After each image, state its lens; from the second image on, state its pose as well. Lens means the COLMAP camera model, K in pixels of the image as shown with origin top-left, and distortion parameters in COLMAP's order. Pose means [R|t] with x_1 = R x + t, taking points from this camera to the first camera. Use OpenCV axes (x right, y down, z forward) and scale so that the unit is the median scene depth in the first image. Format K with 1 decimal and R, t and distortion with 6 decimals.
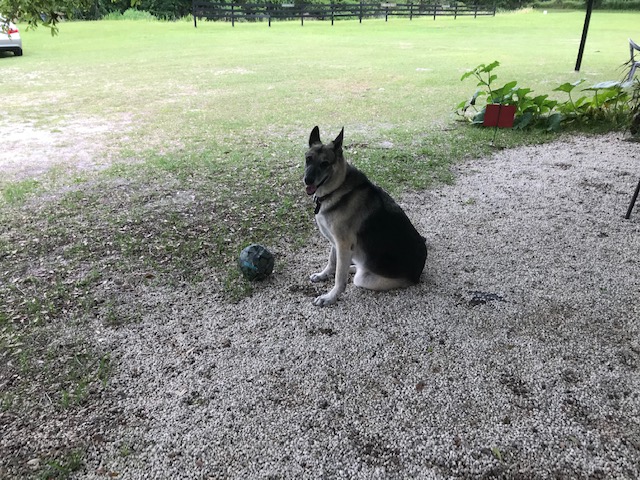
lens RADIAL K [[518.3, 0, 320.0], [0, 518.3, 240.0], [0, 0, 1]] dist [0.001485, 0.003325]
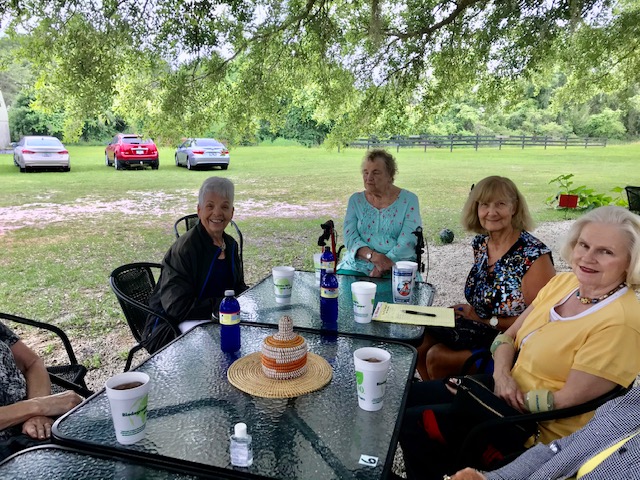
lens RADIAL K [[518.3, 0, 320.0], [0, 518.3, 240.0], [0, 0, 1]] dist [0.001485, 0.003325]
pose [[0.977491, 0.048782, -0.205259, -0.028050], [-0.093318, 0.972527, -0.213268, 0.093093], [0.189216, 0.227622, 0.955189, -0.217270]]
